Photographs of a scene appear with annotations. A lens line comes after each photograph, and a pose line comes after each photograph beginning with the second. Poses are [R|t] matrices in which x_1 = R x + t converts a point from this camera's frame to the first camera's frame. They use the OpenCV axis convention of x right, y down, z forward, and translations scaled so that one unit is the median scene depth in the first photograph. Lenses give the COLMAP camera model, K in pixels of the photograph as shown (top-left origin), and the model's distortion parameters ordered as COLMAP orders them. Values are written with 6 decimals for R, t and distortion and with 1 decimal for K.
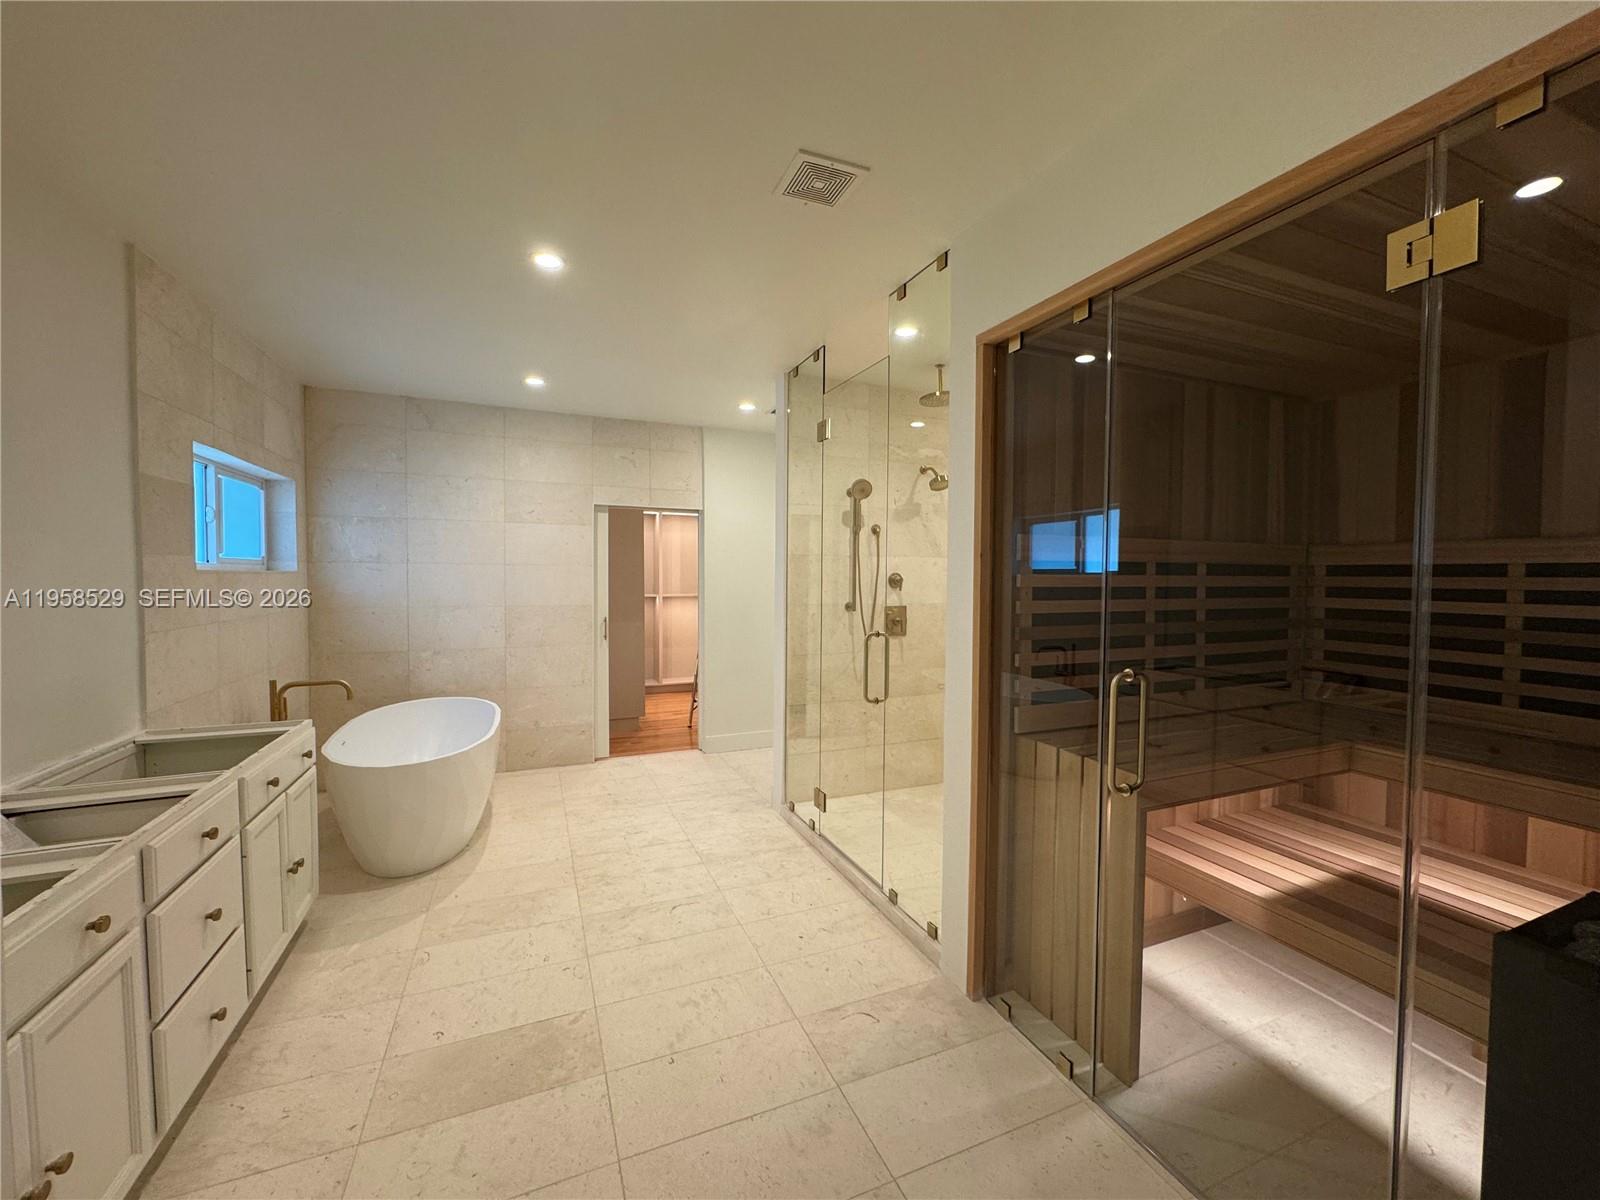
lens RADIAL K [[641.1, 0, 800.6], [0, 641.1, 597.6], [0, 0, 1]] dist [-0.001441, 0.000074]
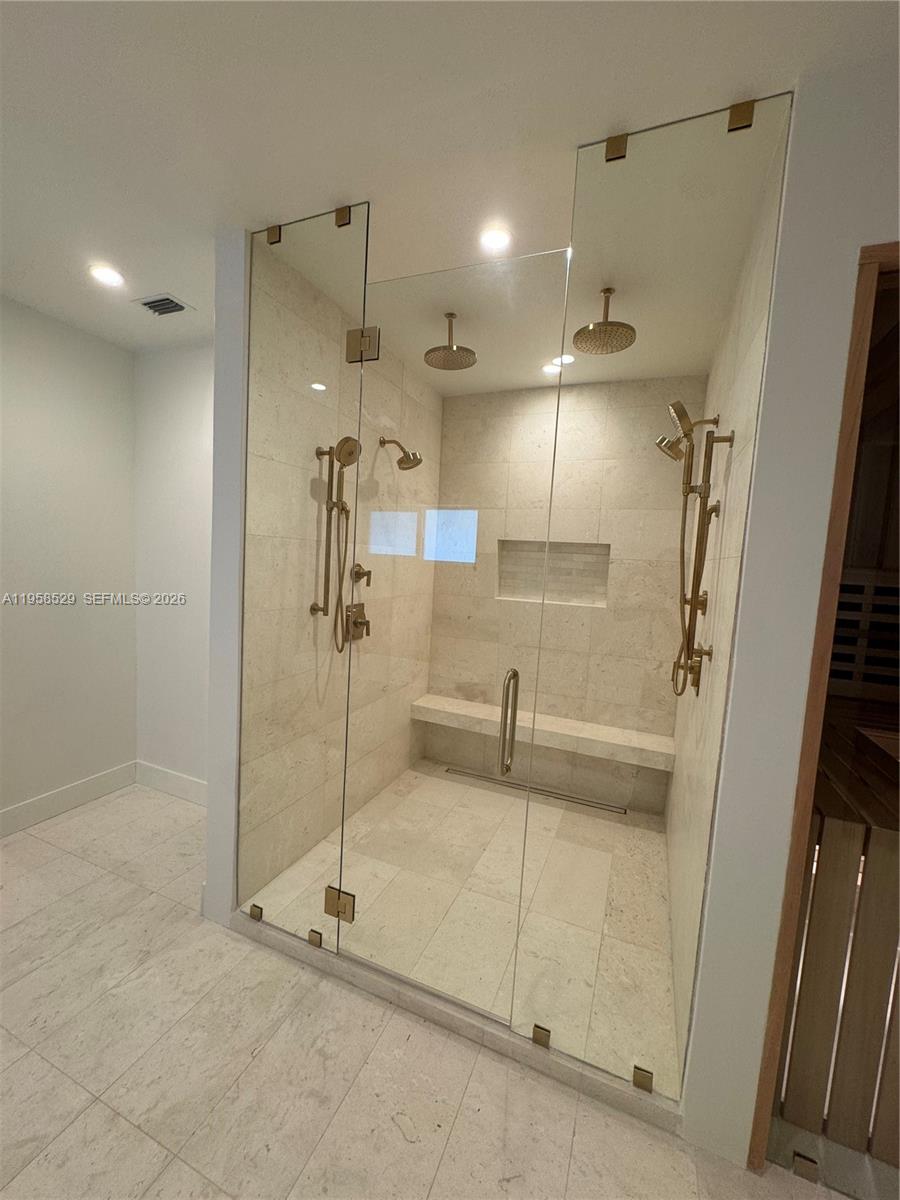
lens RADIAL K [[479.3, 0, 452.1], [0, 479.3, 599.7], [0, 0, 1]] dist [-0.002778, 0.000454]
pose [[0.711594, -0.026917, 0.702076, -0.261216], [-0.028096, 0.997376, 0.066715, -0.050149], [-0.702029, -0.067199, 0.708970, 0.649111]]
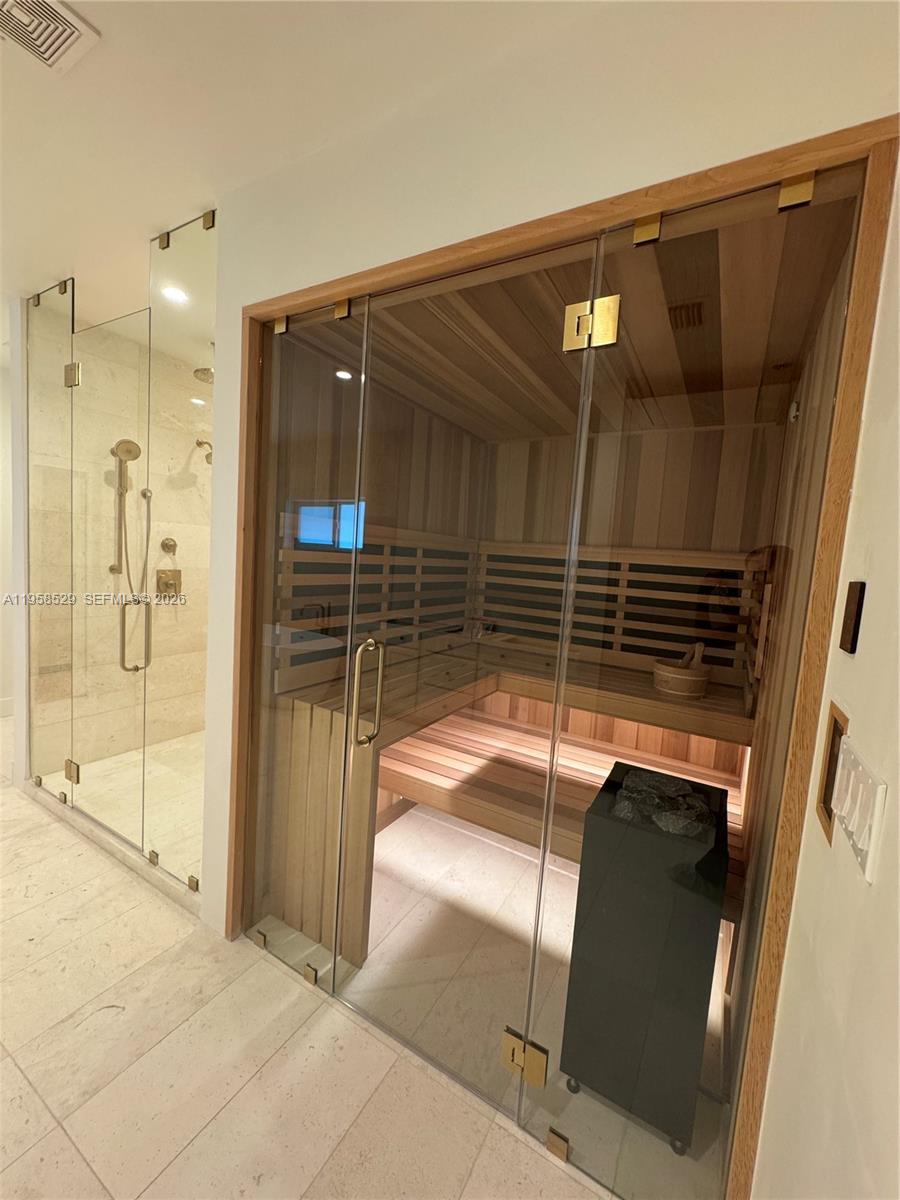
lens RADIAL K [[479.3, 0, 452.1], [0, 479.3, 599.7], [0, 0, 1]] dist [-0.002778, 0.000454]
pose [[0.796065, -0.005506, 0.605187, 0.057341], [-0.042676, 0.996959, 0.065207, -0.012224], [-0.603705, -0.077736, 0.793409, 0.125496]]
